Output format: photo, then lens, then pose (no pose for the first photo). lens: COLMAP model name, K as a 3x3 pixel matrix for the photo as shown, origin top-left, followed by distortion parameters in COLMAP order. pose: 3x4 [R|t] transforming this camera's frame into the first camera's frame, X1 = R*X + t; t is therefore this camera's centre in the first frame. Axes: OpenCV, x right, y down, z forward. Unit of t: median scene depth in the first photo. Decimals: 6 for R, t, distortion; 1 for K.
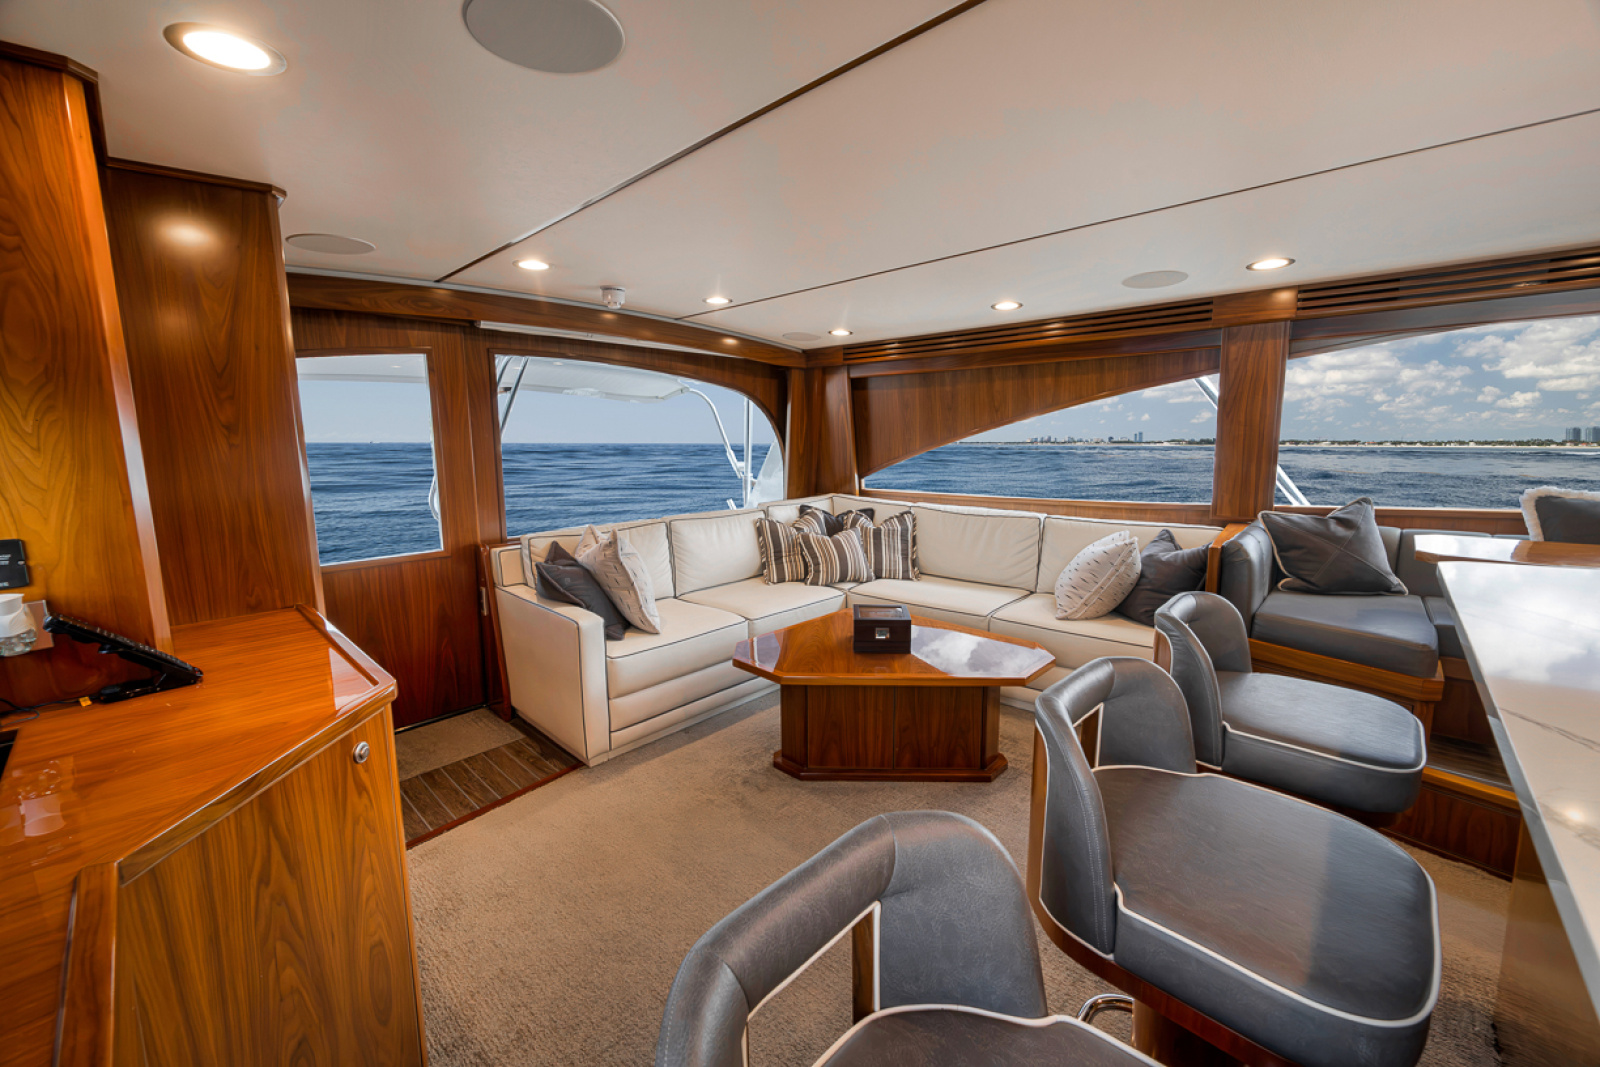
lens RADIAL K [[646.0, 0, 800.0], [0, 646.0, 533.5], [0, 0, 1]] dist [0.000901, -0.000067]
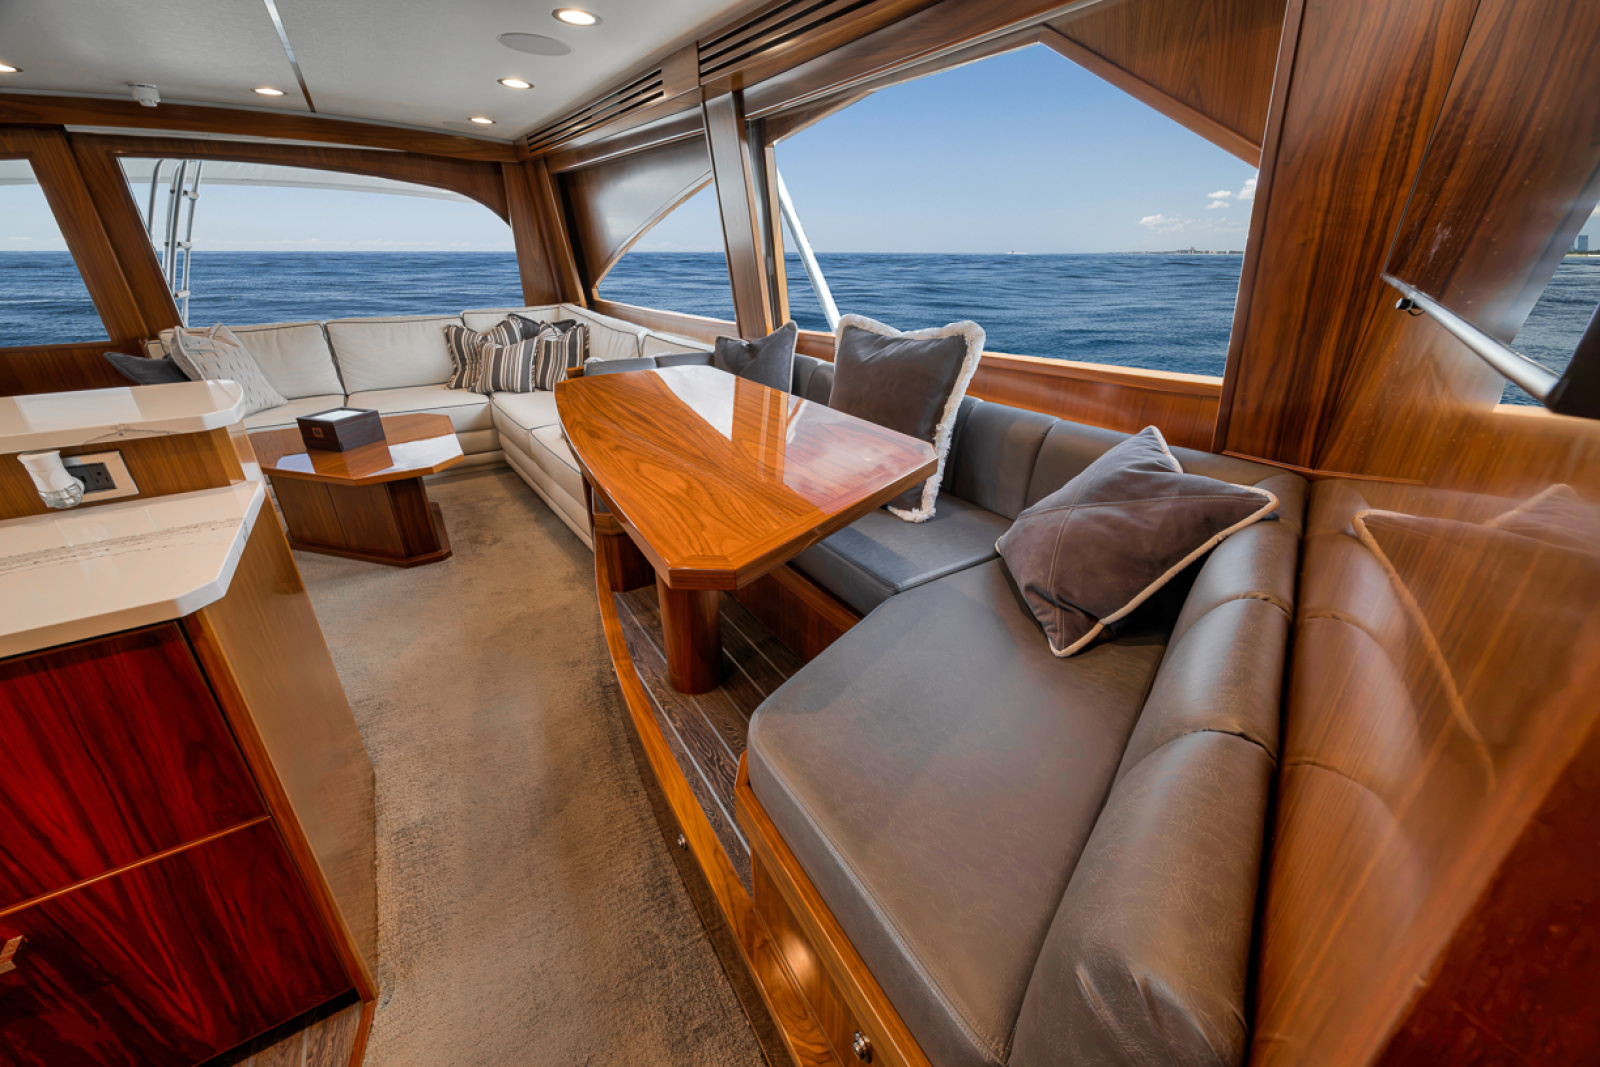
lens RADIAL K [[625.7, 0, 796.4], [0, 625.7, 530.5], [0, 0, 1]] dist [0.000793, -0.000319]
pose [[0.969307, 0.109197, -0.220273, 0.904461], [-0.042204, 0.956556, 0.288477, -0.026833], [0.242204, -0.270326, 0.931805, 0.117714]]
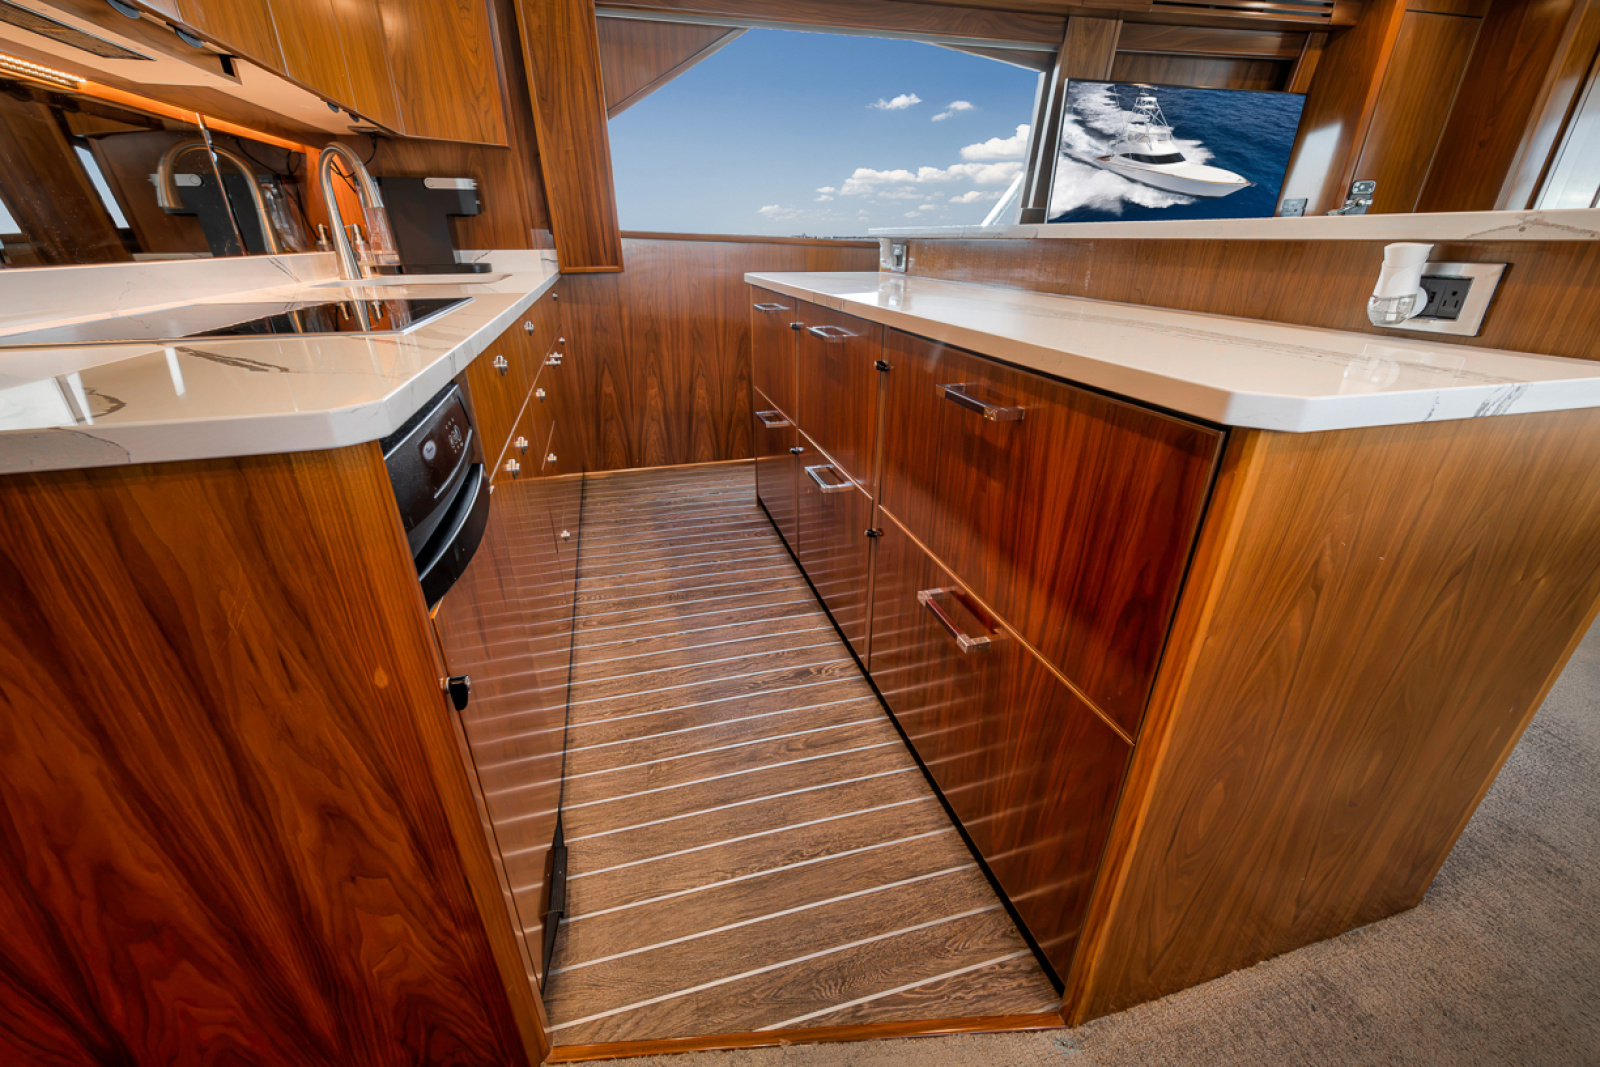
lens RADIAL K [[646.0, 0, 800.0], [0, 646.0, 533.5], [0, 0, 1]] dist [0.000901, -0.000067]
pose [[-0.510397, 0.376812, -0.772986, 0.804823], [-0.111720, 0.862211, 0.494075, 0.046822], [0.852651, 0.338532, -0.397973, 0.272781]]
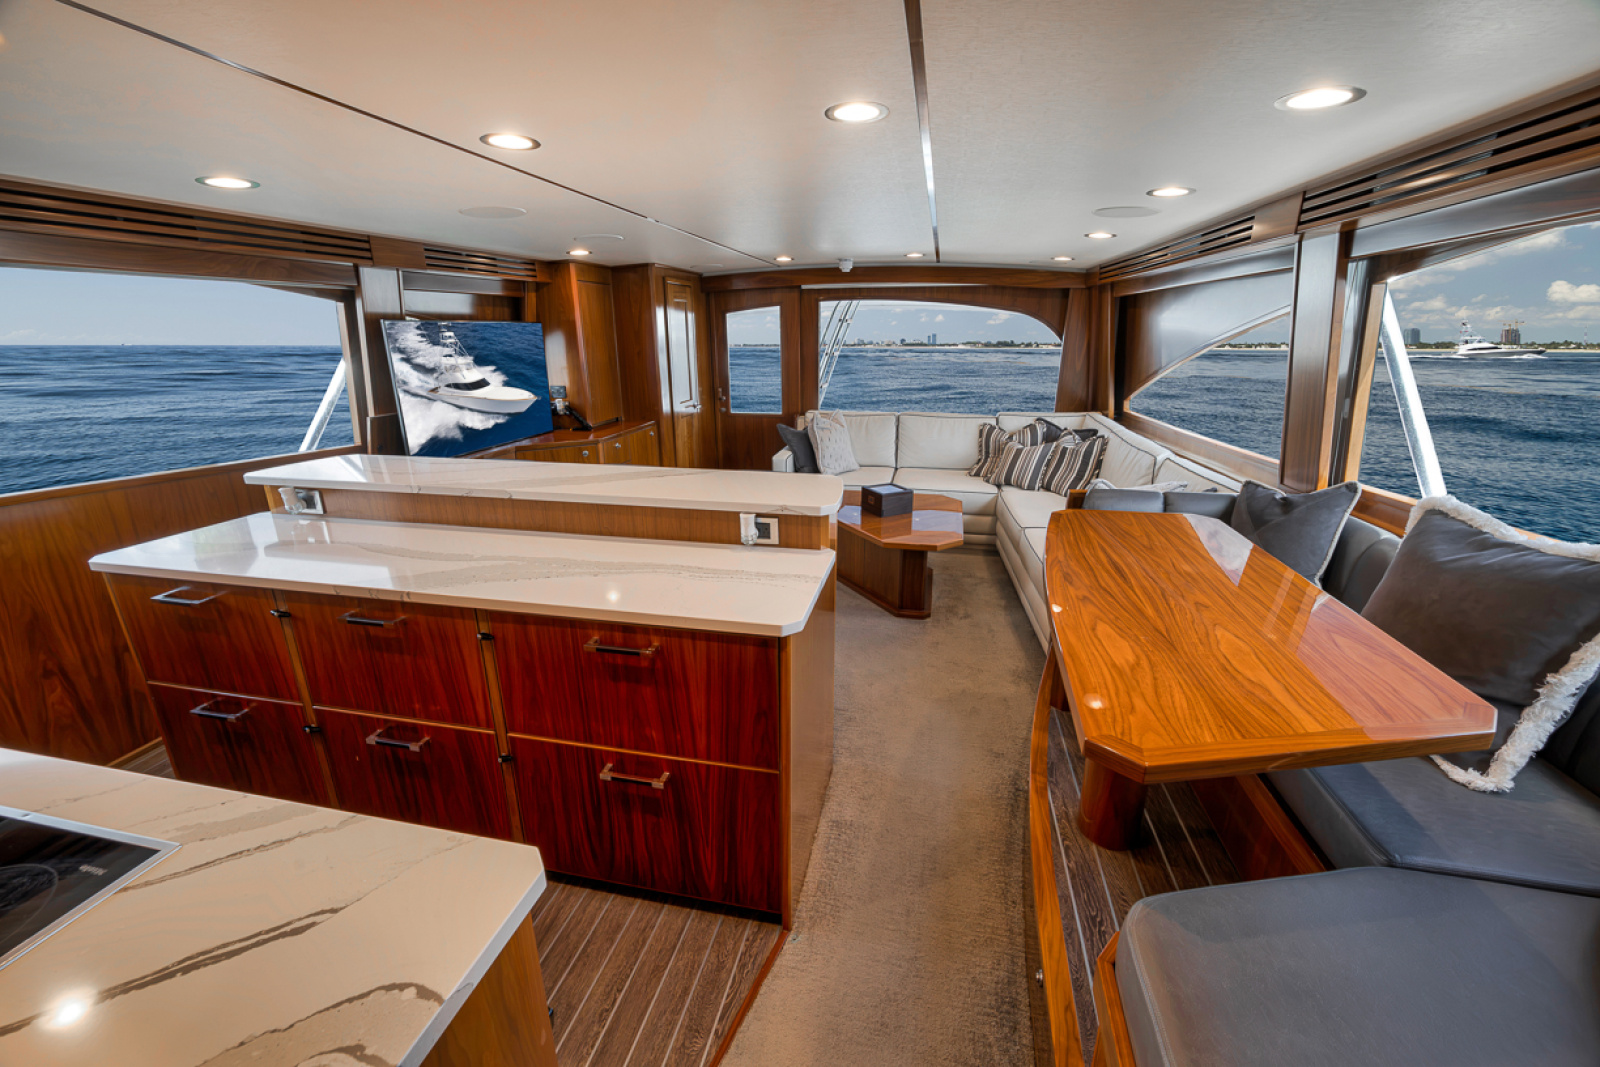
lens RADIAL K [[625.7, 0, 796.4], [0, 625.7, 530.5], [0, 0, 1]] dist [0.000793, -0.000319]
pose [[0.516138, 0.269411, -0.813031, 0.942818], [-0.123755, 0.962739, 0.240456, -0.084158], [0.847518, -0.023492, 0.530247, 0.068143]]
